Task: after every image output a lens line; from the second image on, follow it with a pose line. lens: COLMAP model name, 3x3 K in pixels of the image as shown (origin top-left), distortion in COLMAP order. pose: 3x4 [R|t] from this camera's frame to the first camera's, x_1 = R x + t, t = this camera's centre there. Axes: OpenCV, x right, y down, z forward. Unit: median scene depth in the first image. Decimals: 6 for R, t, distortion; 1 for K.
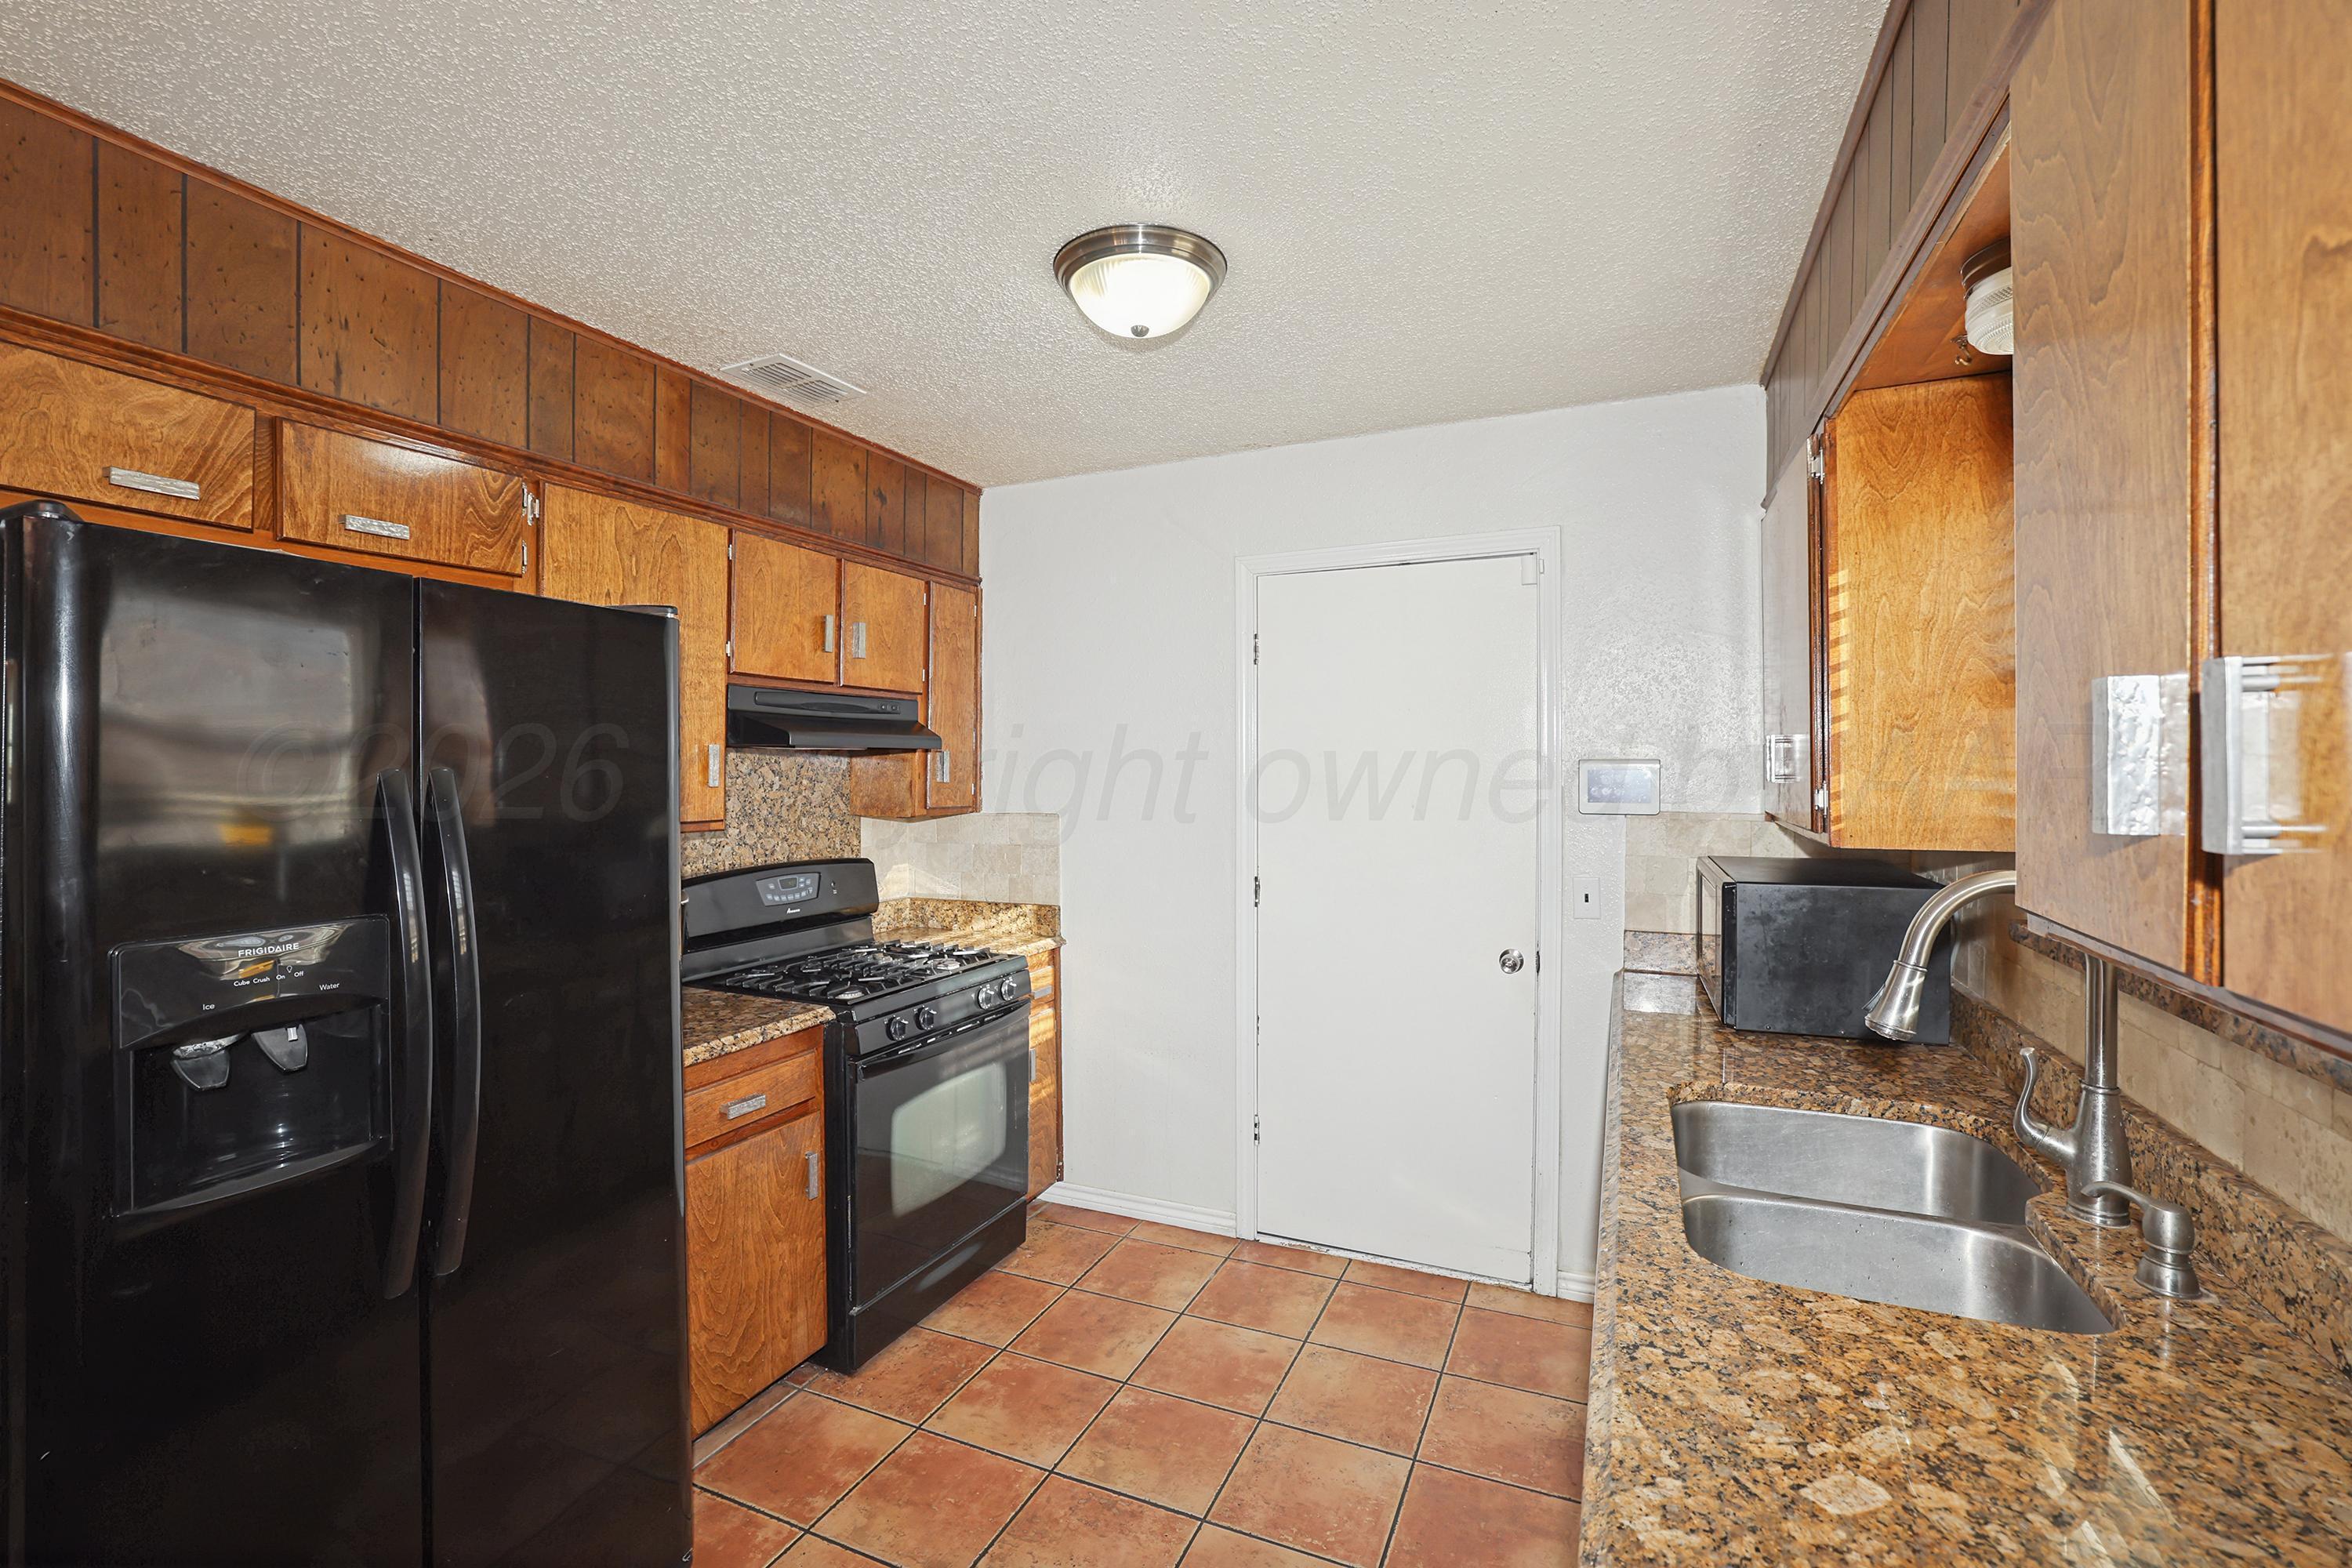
lens RADIAL K [[1049.3, 0, 1165.3], [0, 1049.3, 763.4], [0, 0, 1]] dist [-0.000221, -0.000050]
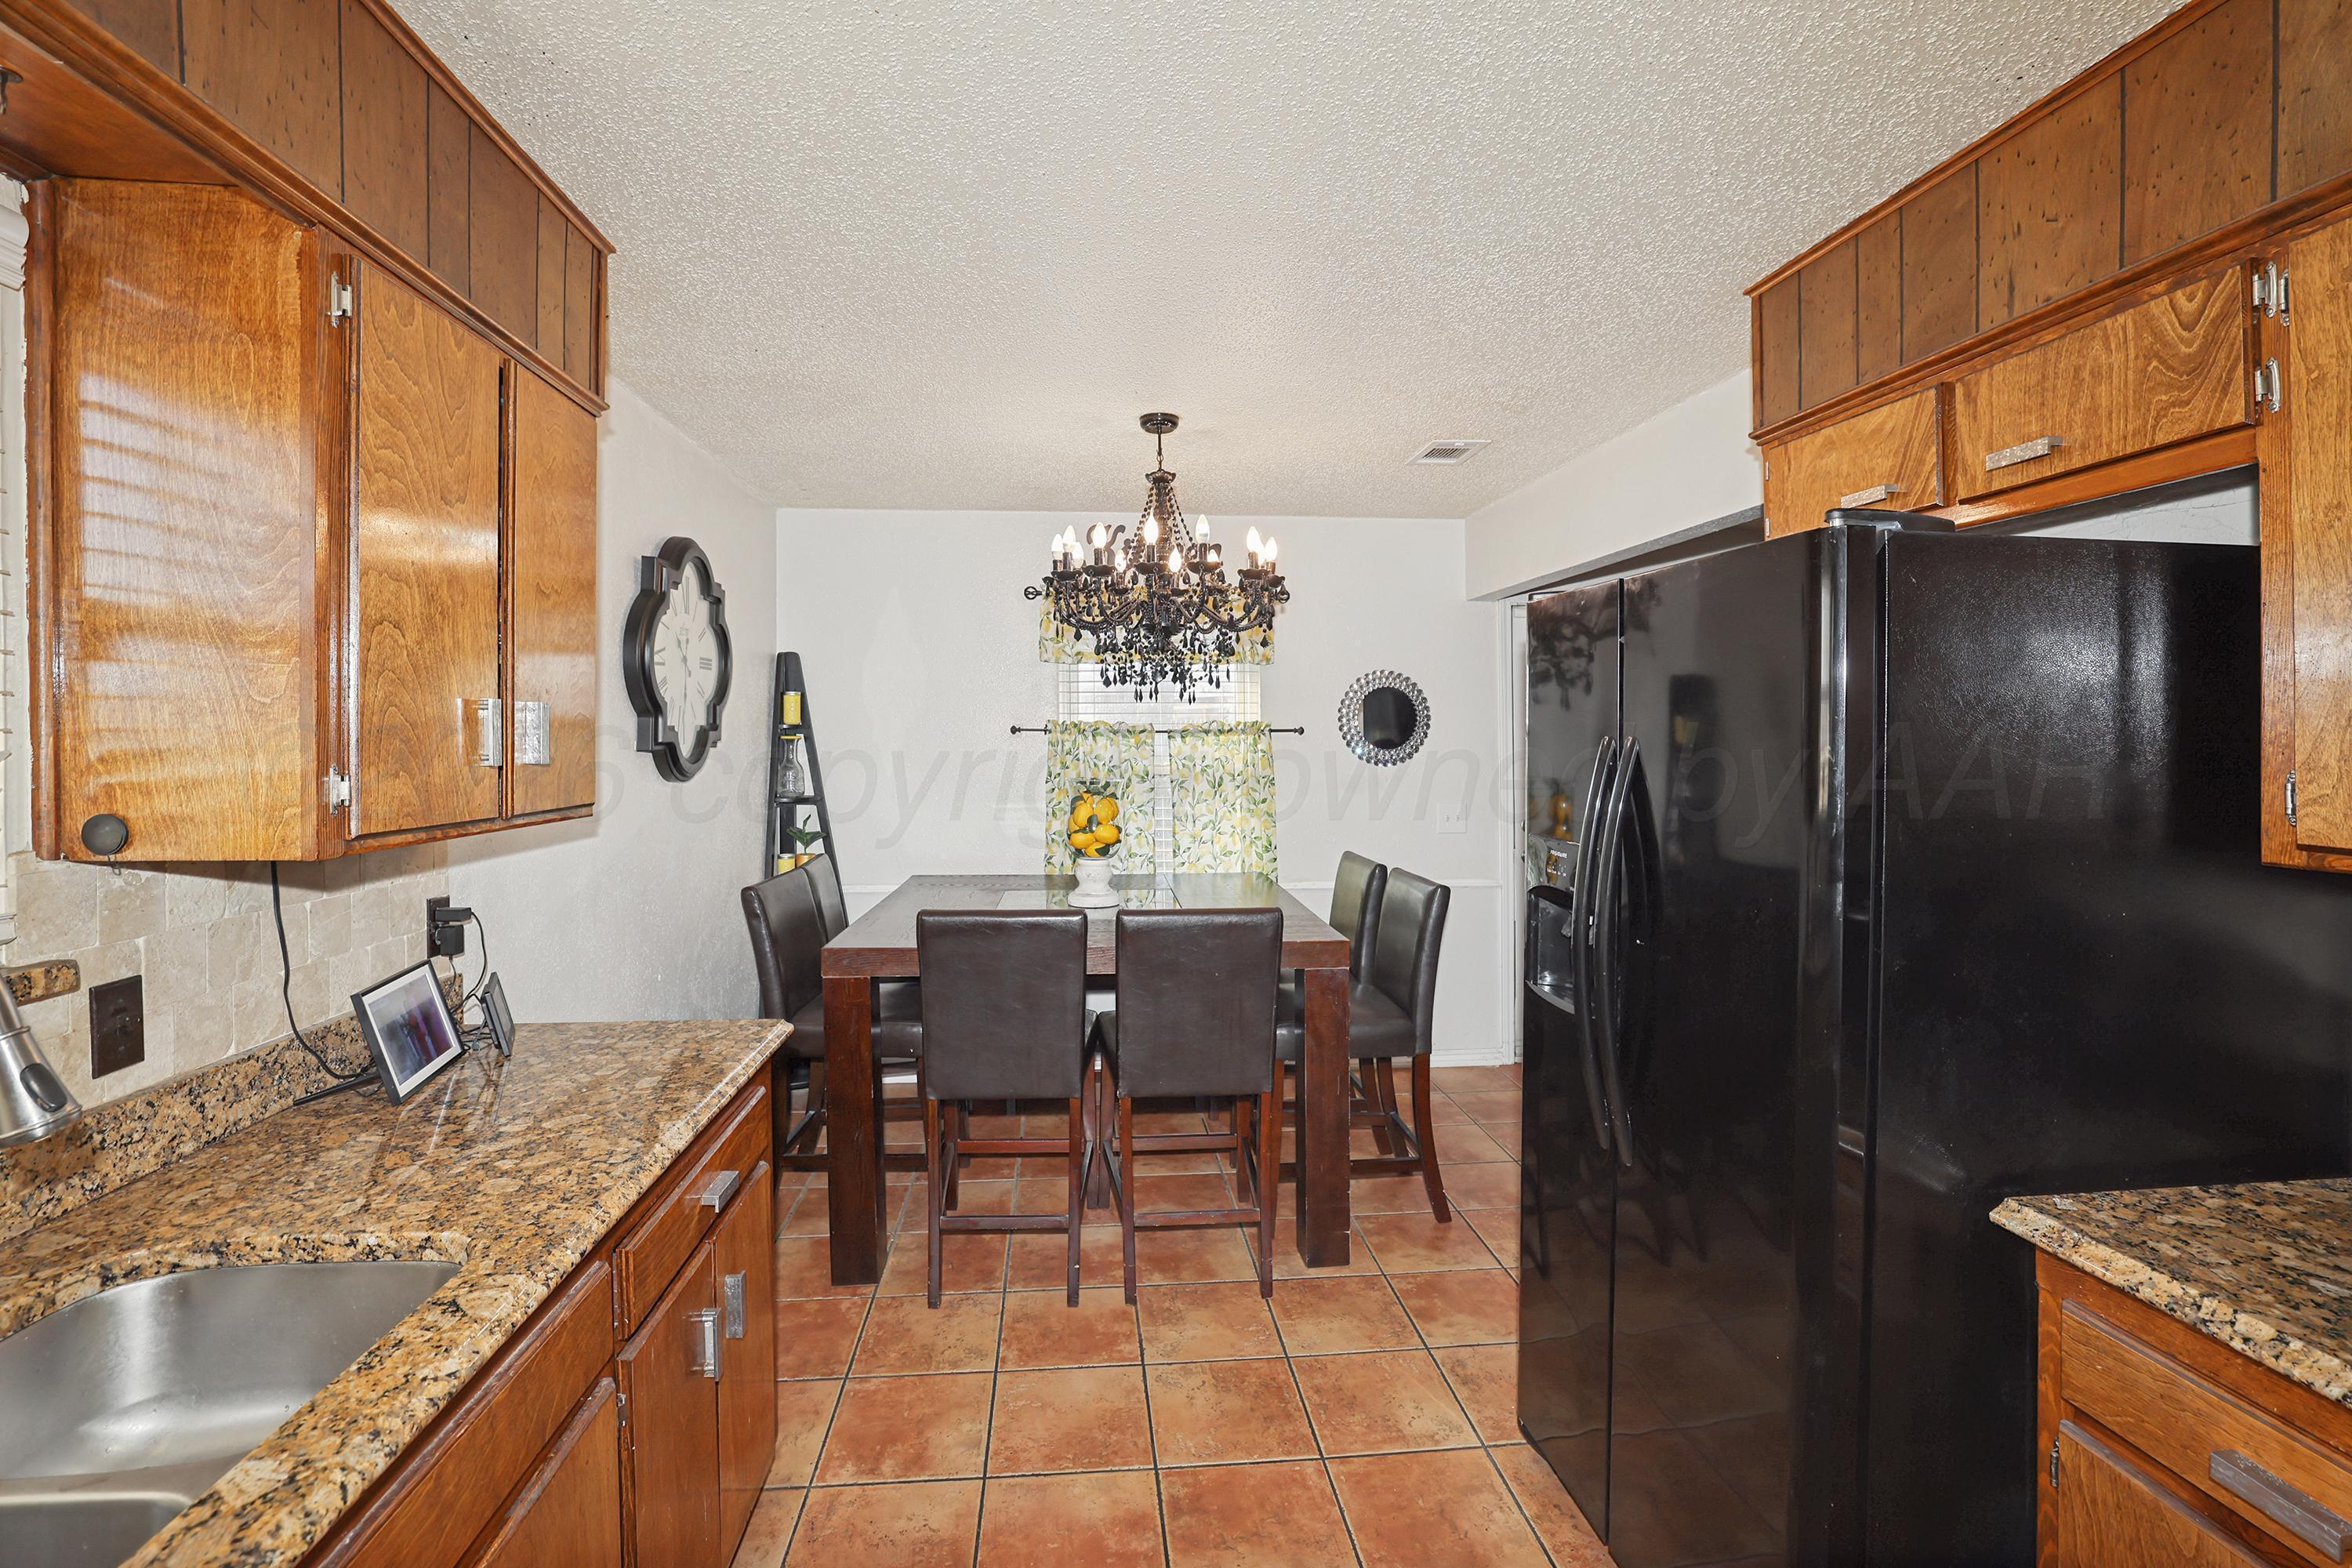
lens RADIAL K [[1049.3, 0, 1164.5], [0, 1049.3, 764.6], [0, 0, 1]] dist [-0.000221, -0.000050]
pose [[-0.873480, 0.018976, -0.486491, 0.484820], [0.003929, 0.999482, 0.031930, -0.004592], [0.486845, 0.025979, -0.873102, 2.497849]]
